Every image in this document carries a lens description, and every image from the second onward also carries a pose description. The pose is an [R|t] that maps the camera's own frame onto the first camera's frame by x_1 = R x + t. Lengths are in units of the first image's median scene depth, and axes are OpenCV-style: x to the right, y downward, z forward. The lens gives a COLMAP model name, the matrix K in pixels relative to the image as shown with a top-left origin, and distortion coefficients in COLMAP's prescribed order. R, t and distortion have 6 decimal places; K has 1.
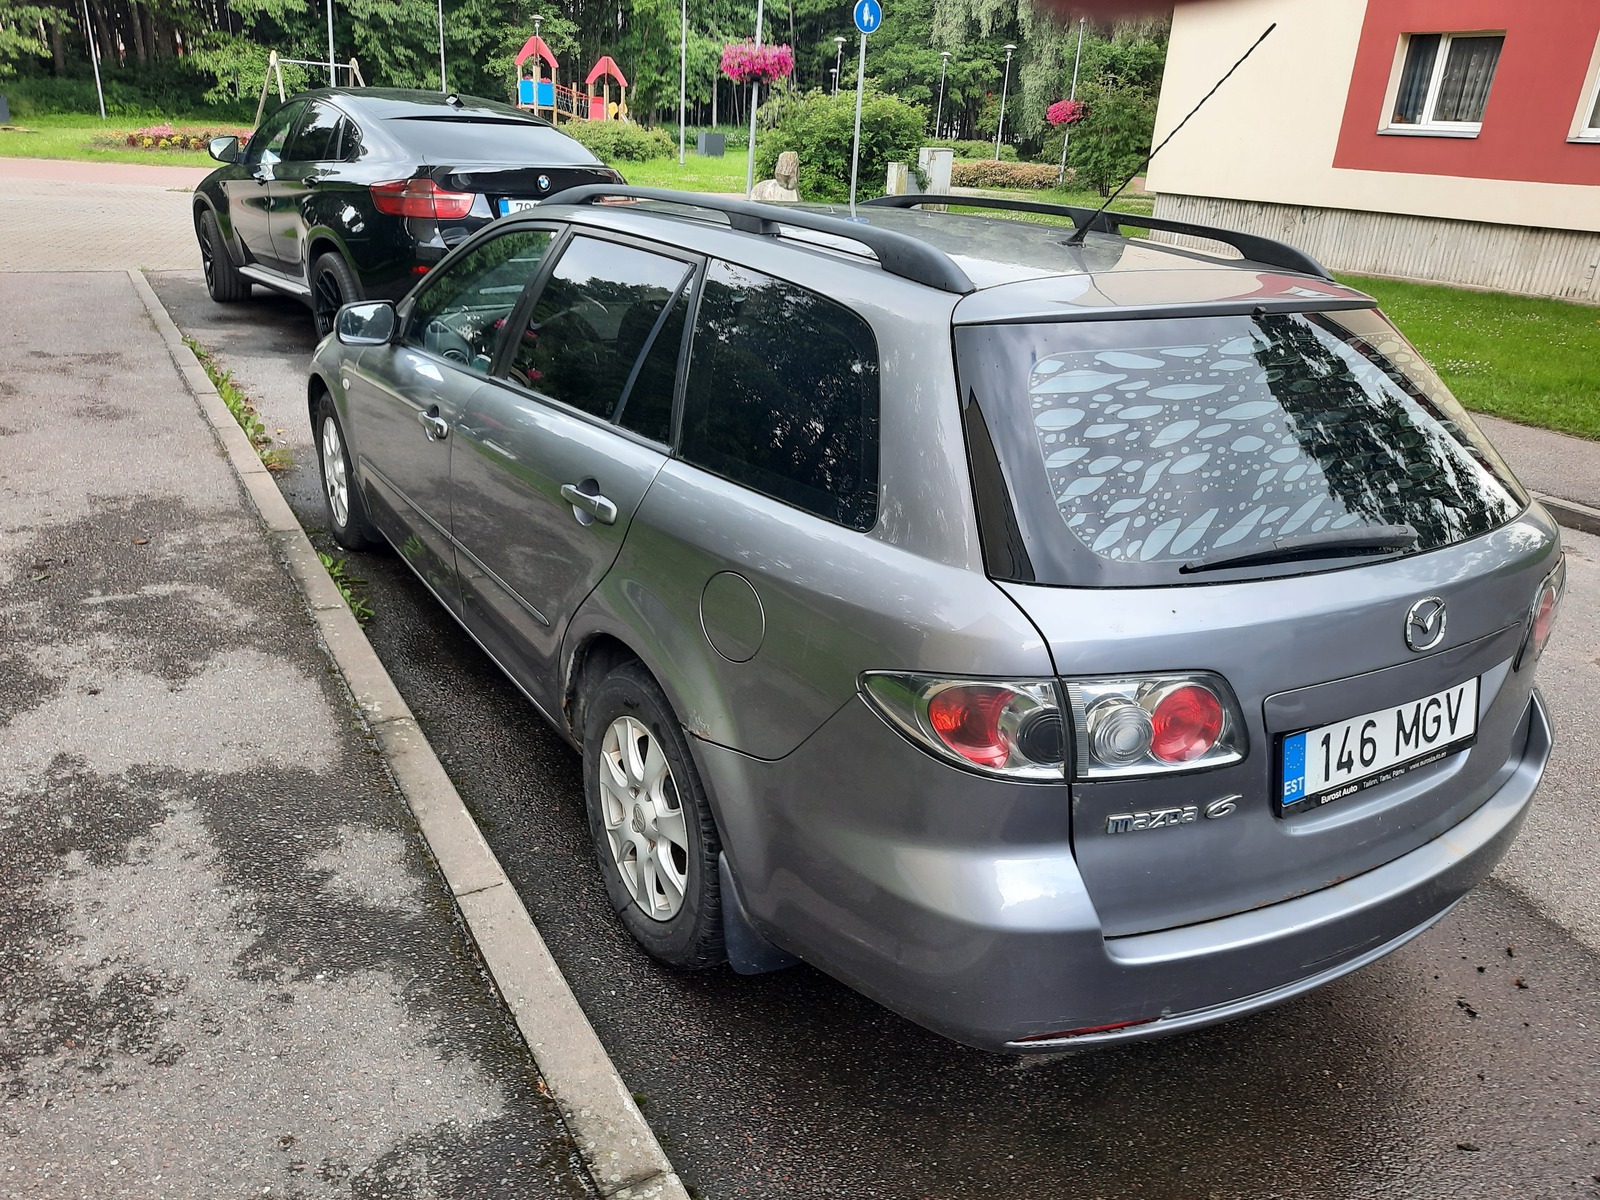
lens RADIAL K [[1166.1, 0, 800.0], [0, 1166.1, 600.0], [0, 0, 1]] dist [0.055000, -0.051005]
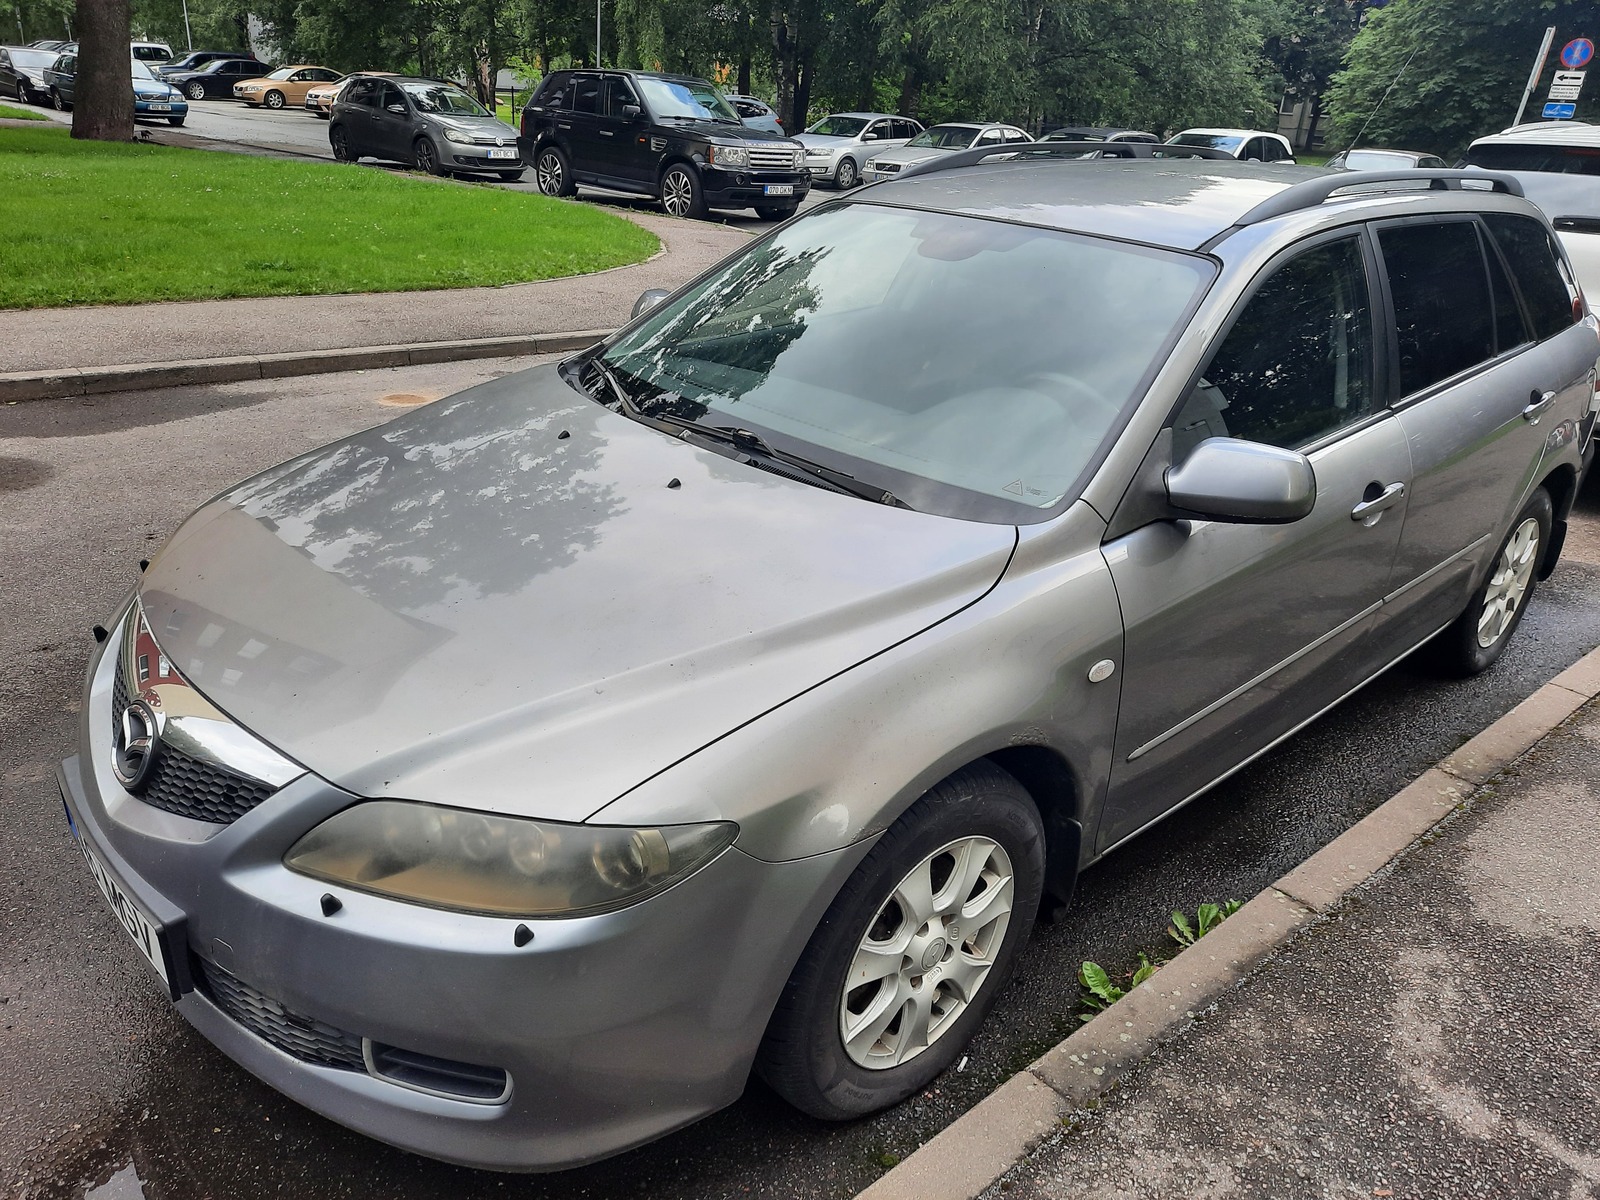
lens RADIAL K [[1166.1, 0, 800.0], [0, 1166.1, 600.0], [0, 0, 1]] dist [0.055000, -0.051005]
pose [[-0.181590, -0.456933, 0.870768, -0.831914], [0.298274, 0.818181, 0.491540, -0.521691], [-0.937047, 0.348986, -0.012282, 1.196079]]
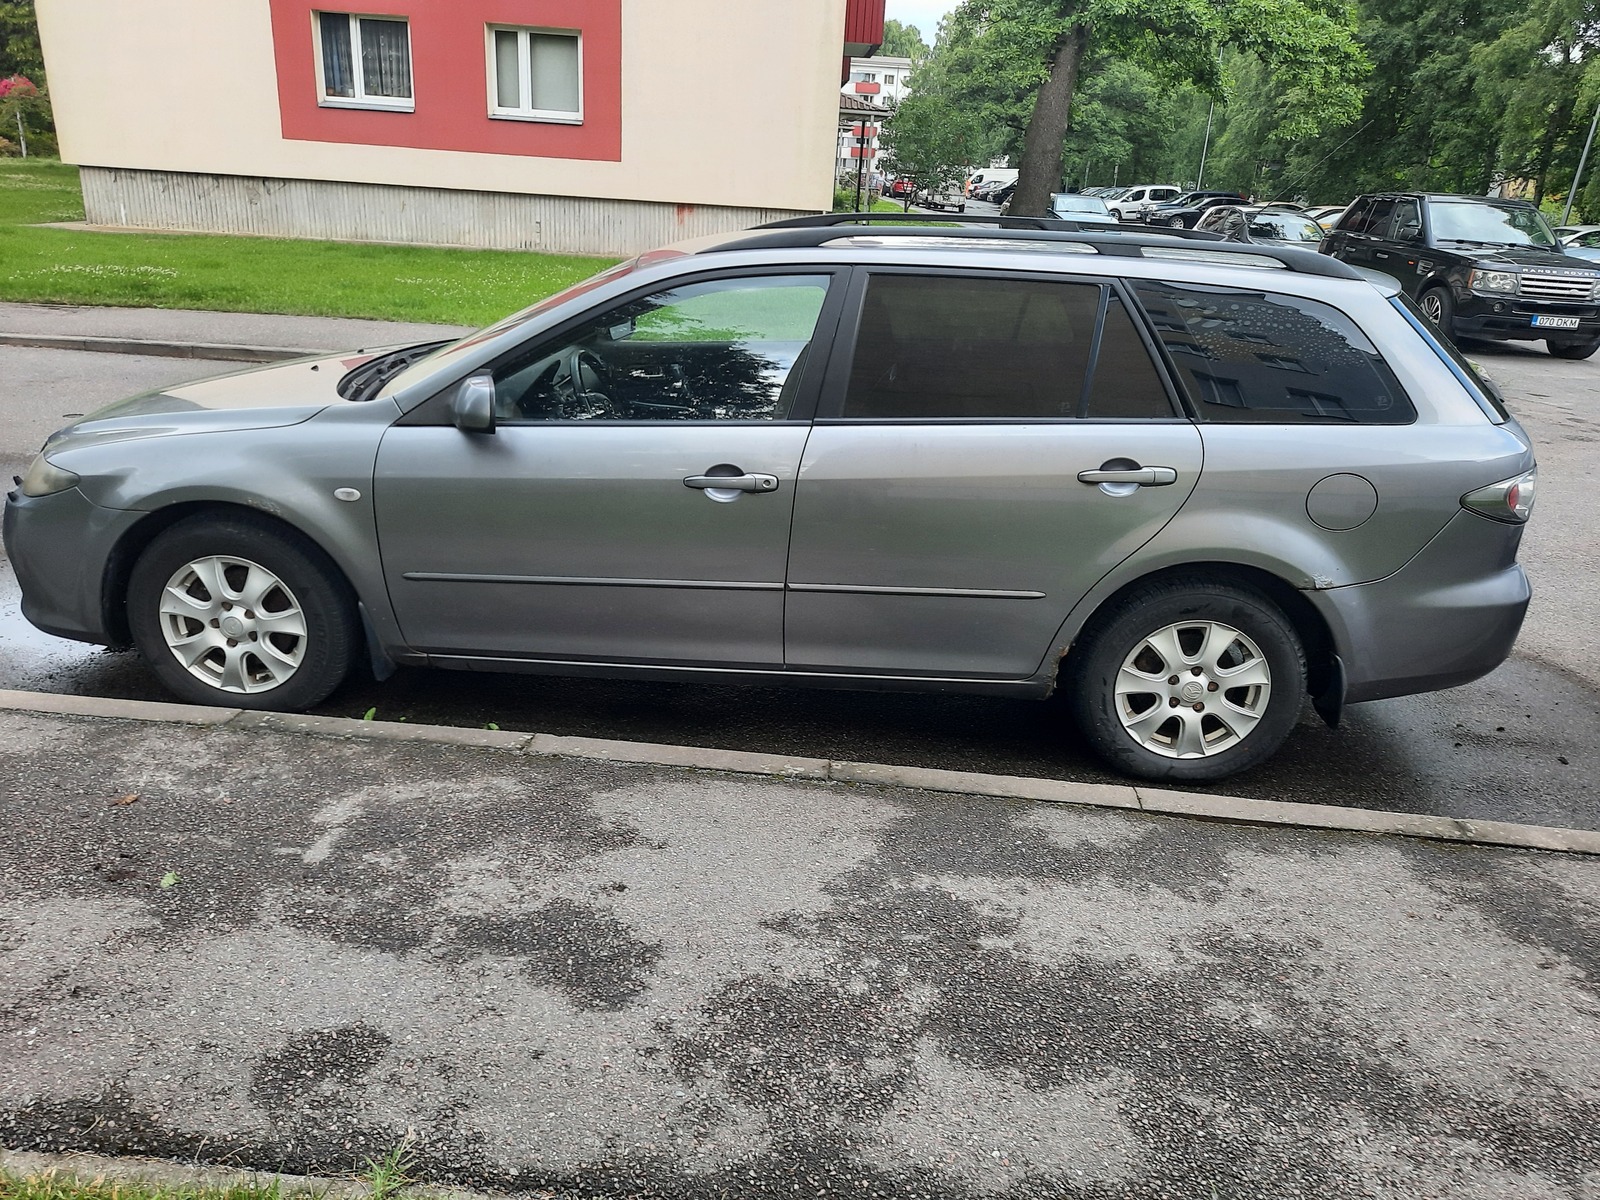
lens RADIAL K [[1166.1, 0, 800.0], [0, 1166.1, 600.0], [0, 0, 1]] dist [0.055000, -0.051005]
pose [[0.578773, -0.311774, 0.753537, -0.885766], [0.287275, 0.942748, 0.169411, -0.175568], [-0.763214, 0.118422, 0.635202, 0.296088]]
